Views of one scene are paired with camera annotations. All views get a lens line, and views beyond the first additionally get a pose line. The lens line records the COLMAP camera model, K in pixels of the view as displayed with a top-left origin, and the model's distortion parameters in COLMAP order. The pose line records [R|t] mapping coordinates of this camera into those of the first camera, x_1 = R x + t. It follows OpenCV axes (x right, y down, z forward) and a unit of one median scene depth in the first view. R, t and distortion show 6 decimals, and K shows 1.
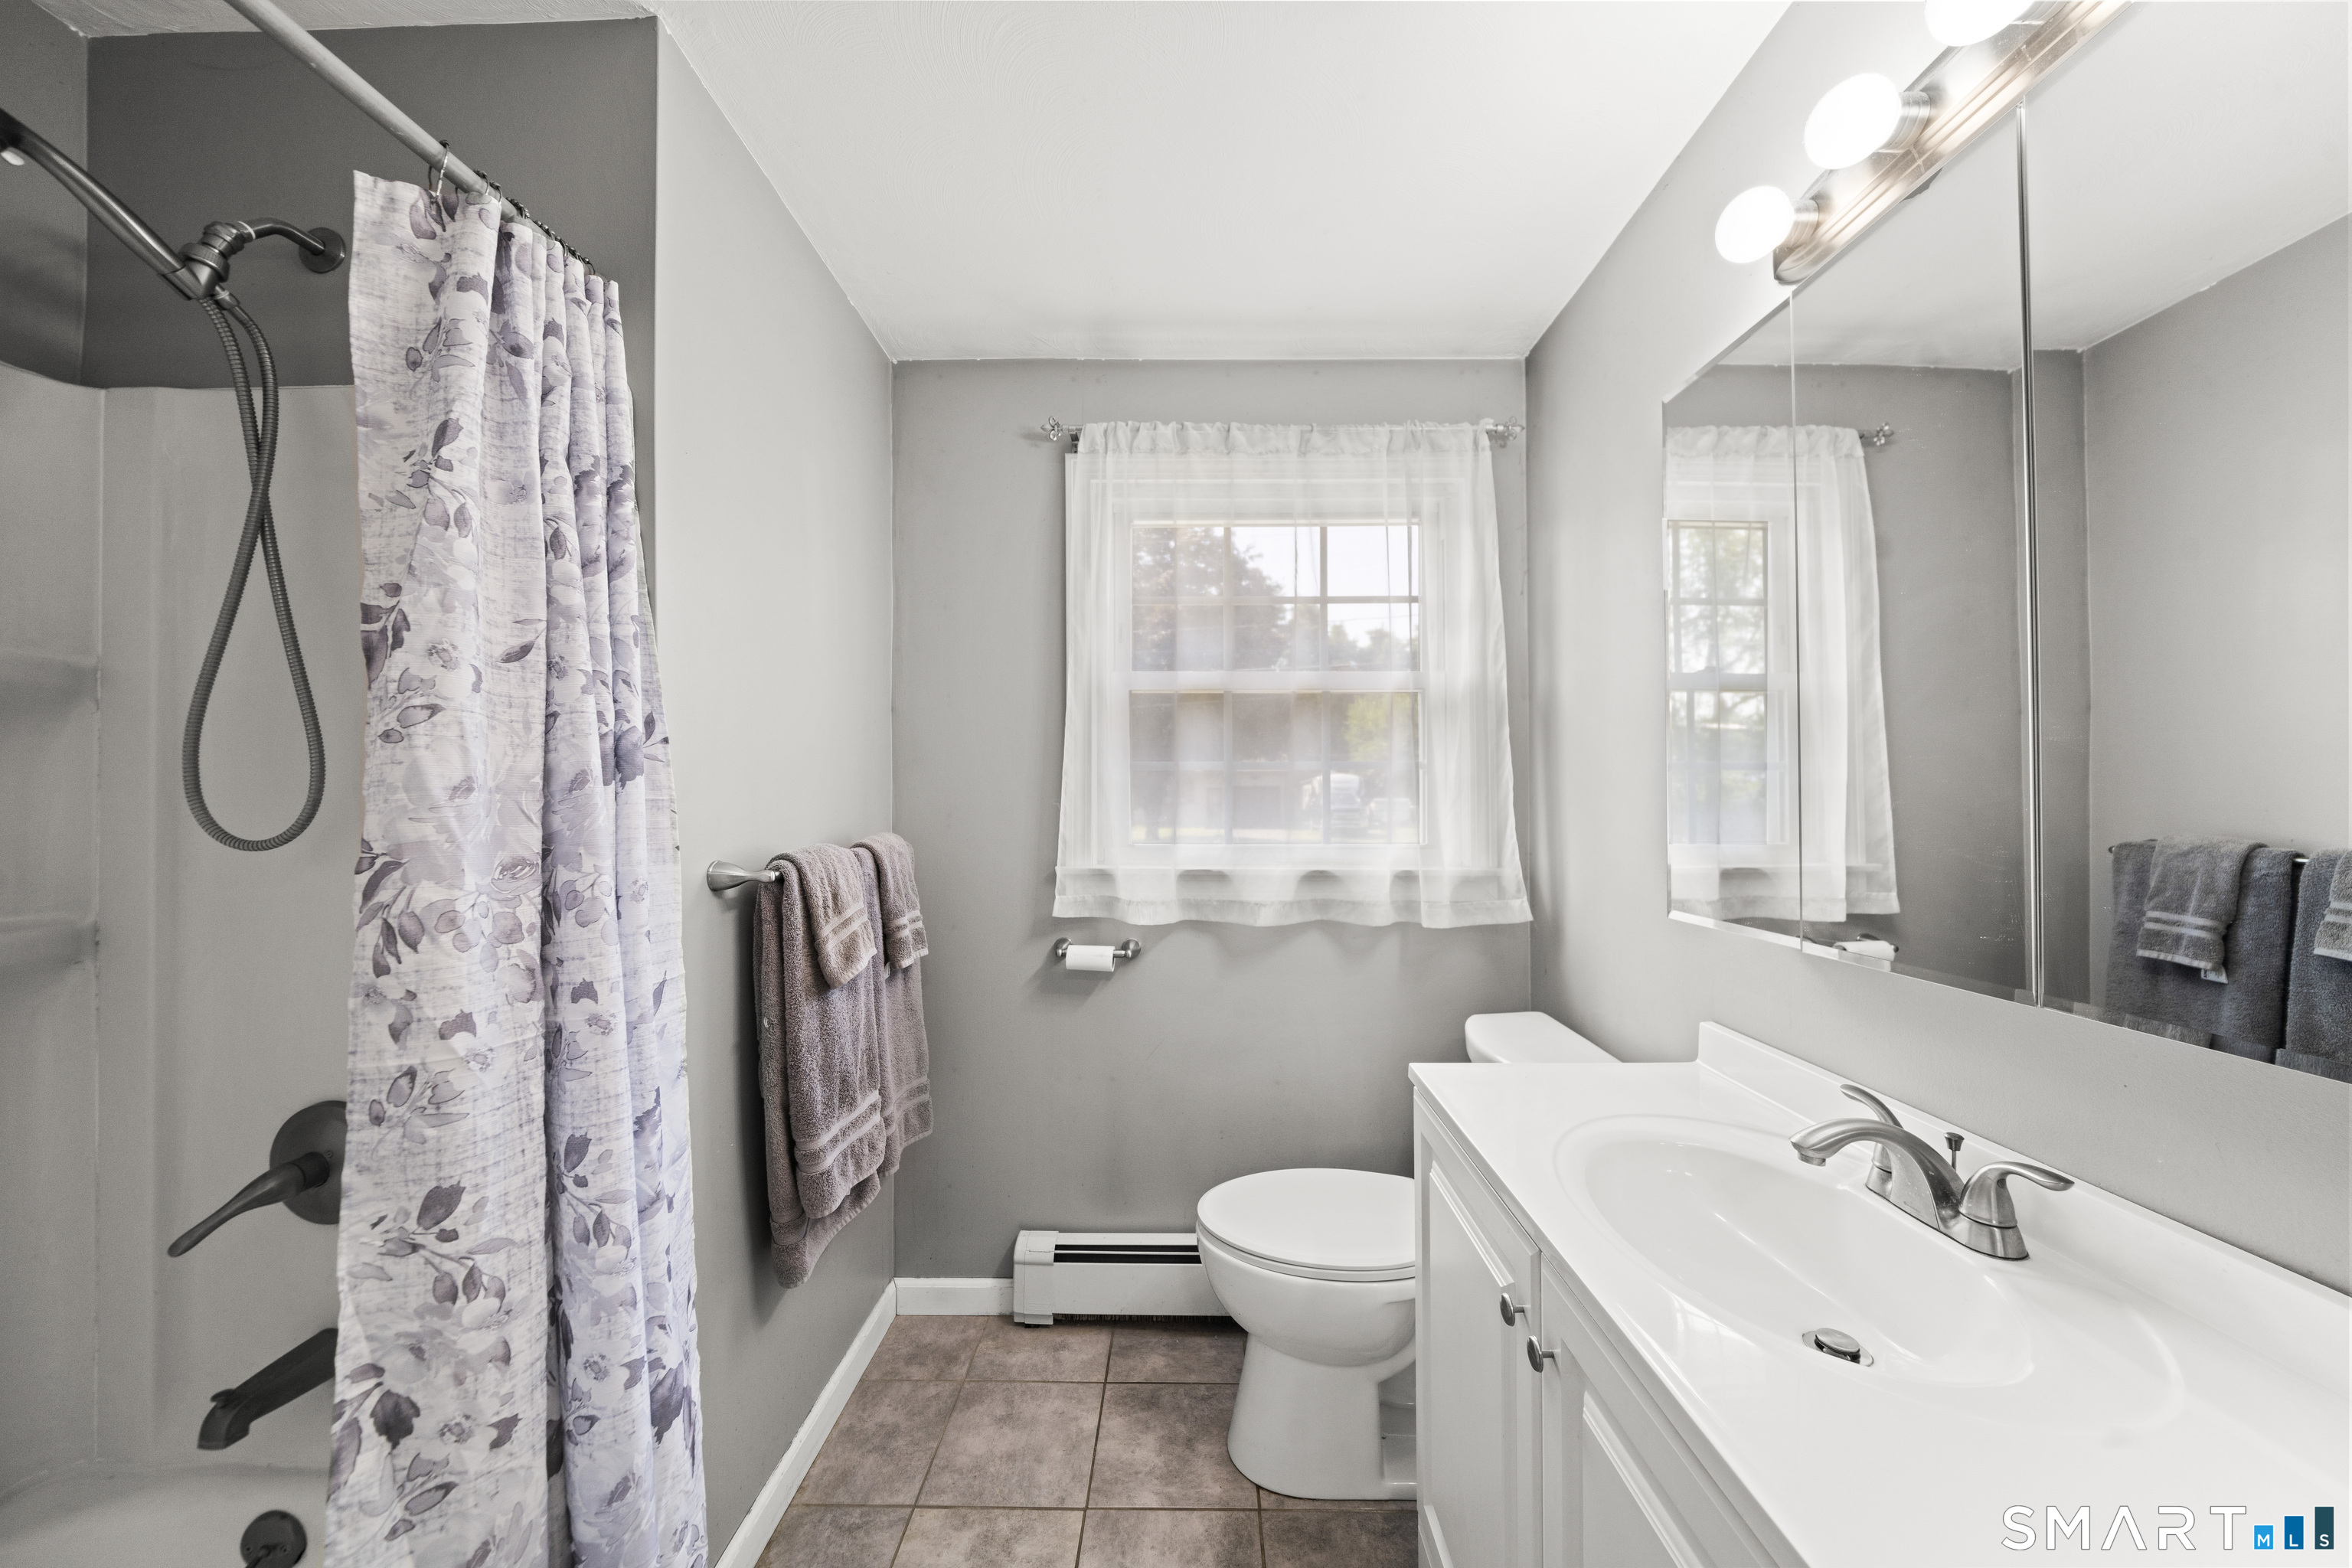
lens RADIAL K [[806.0, 0, 1182.1], [0, 806.0, 788.2], [0, 0, 1]] dist [-0.006129, 0.000050]
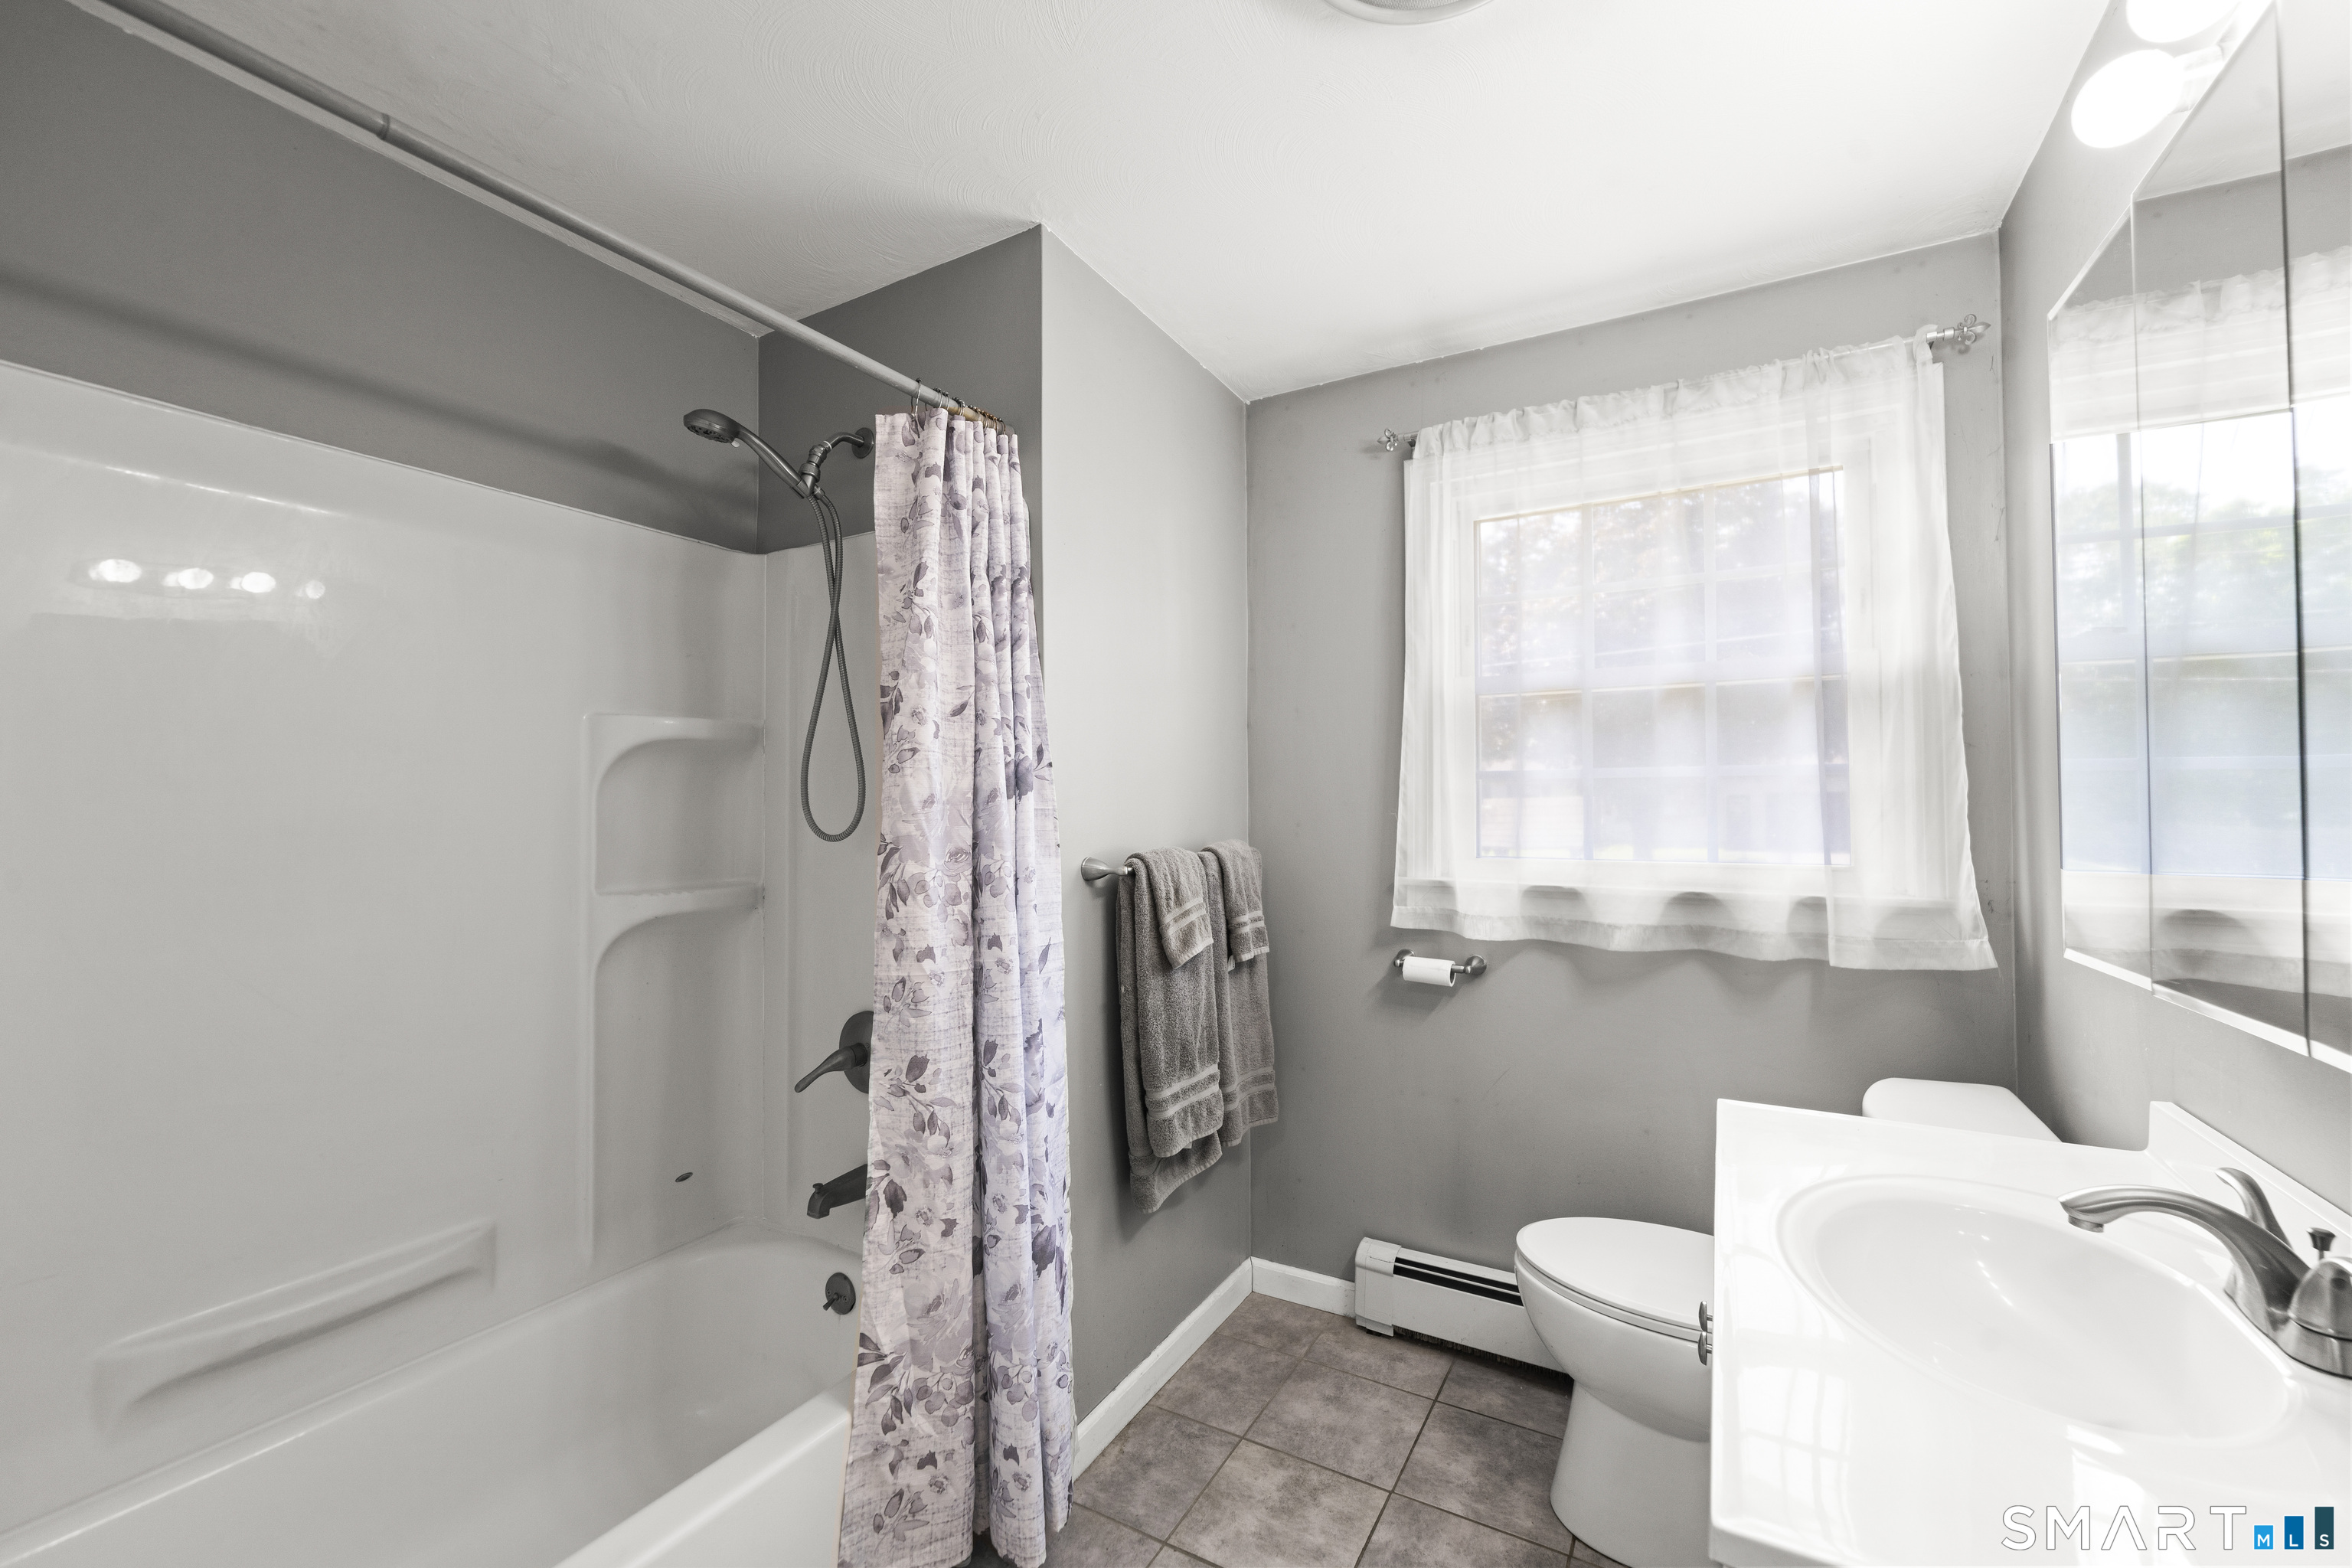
lens RADIAL K [[961.0, 0, 1179.2], [0, 961.0, 786.2], [0, 0, 1]] dist [0.001166, -0.000116]
pose [[0.872102, -0.011233, -0.489194, 0.336924], [0.005776, 0.999903, -0.012664, -0.002338], [0.489289, 0.008219, 0.872083, -0.296549]]
